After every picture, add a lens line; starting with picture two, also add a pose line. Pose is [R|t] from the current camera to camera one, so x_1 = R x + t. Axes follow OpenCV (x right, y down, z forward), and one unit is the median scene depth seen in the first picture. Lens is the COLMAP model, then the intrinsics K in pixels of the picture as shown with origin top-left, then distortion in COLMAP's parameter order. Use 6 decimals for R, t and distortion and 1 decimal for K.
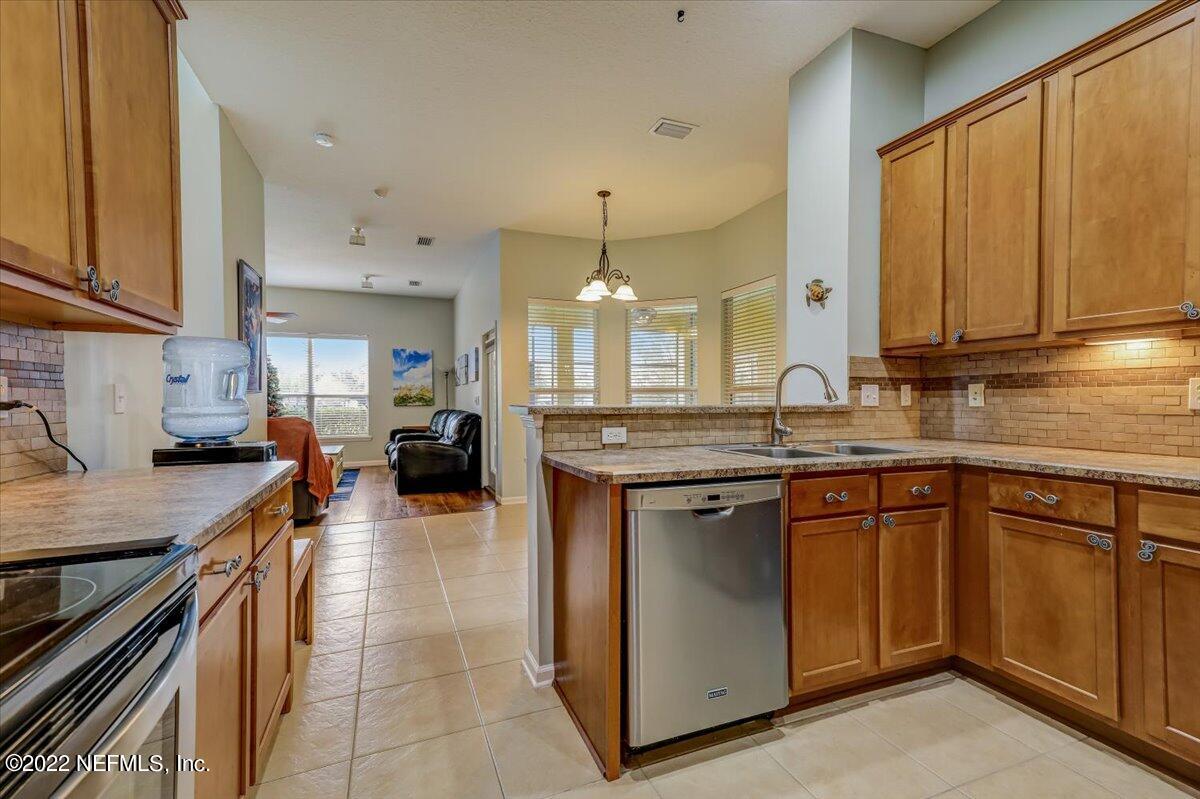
lens RADIAL K [[531.3, 0, 612.5], [0, 531.3, 401.2], [0, 0, 1]] dist [0.031516, 0.001214]
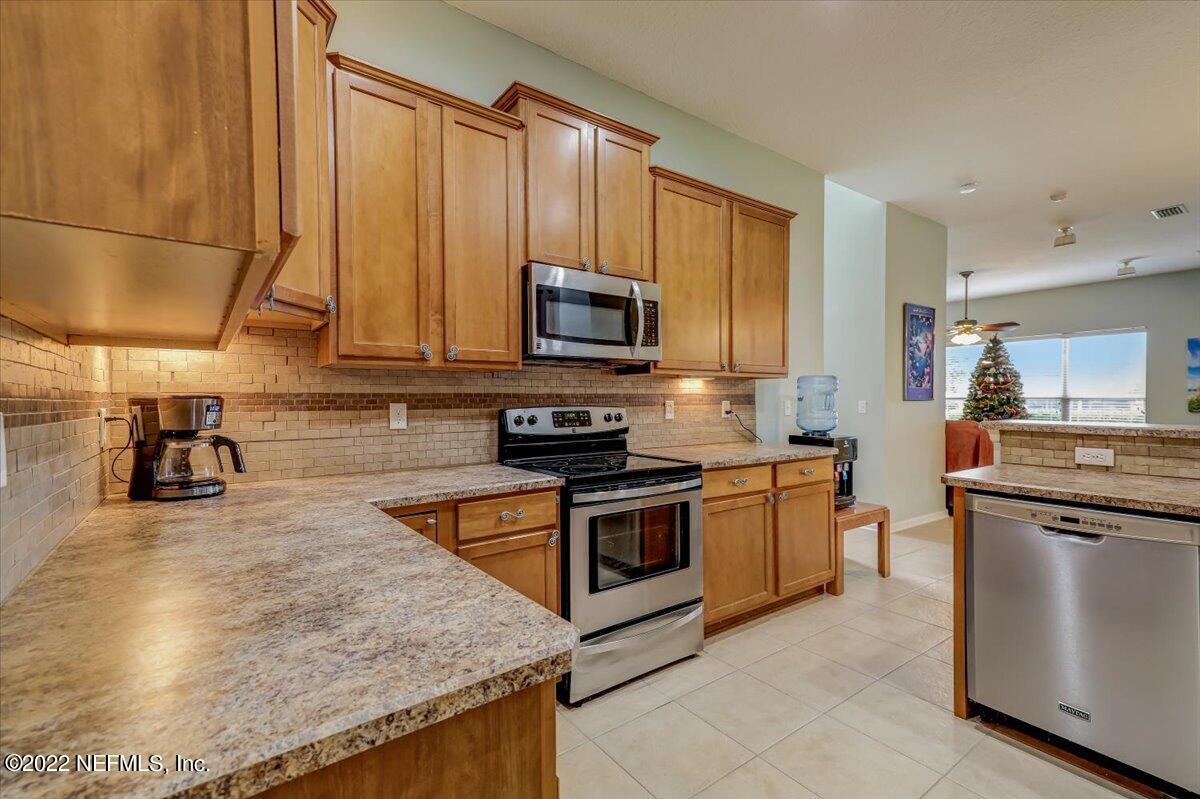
lens RADIAL K [[531.3, 0, 598.4], [0, 531.3, 402.8], [0, 0, 1]] dist [0.031516, 0.001214]
pose [[0.225867, 0.010987, -0.974096, 0.726313], [-0.004025, 0.999938, 0.010345, -0.037285], [0.974150, 0.001585, 0.225897, -0.088378]]
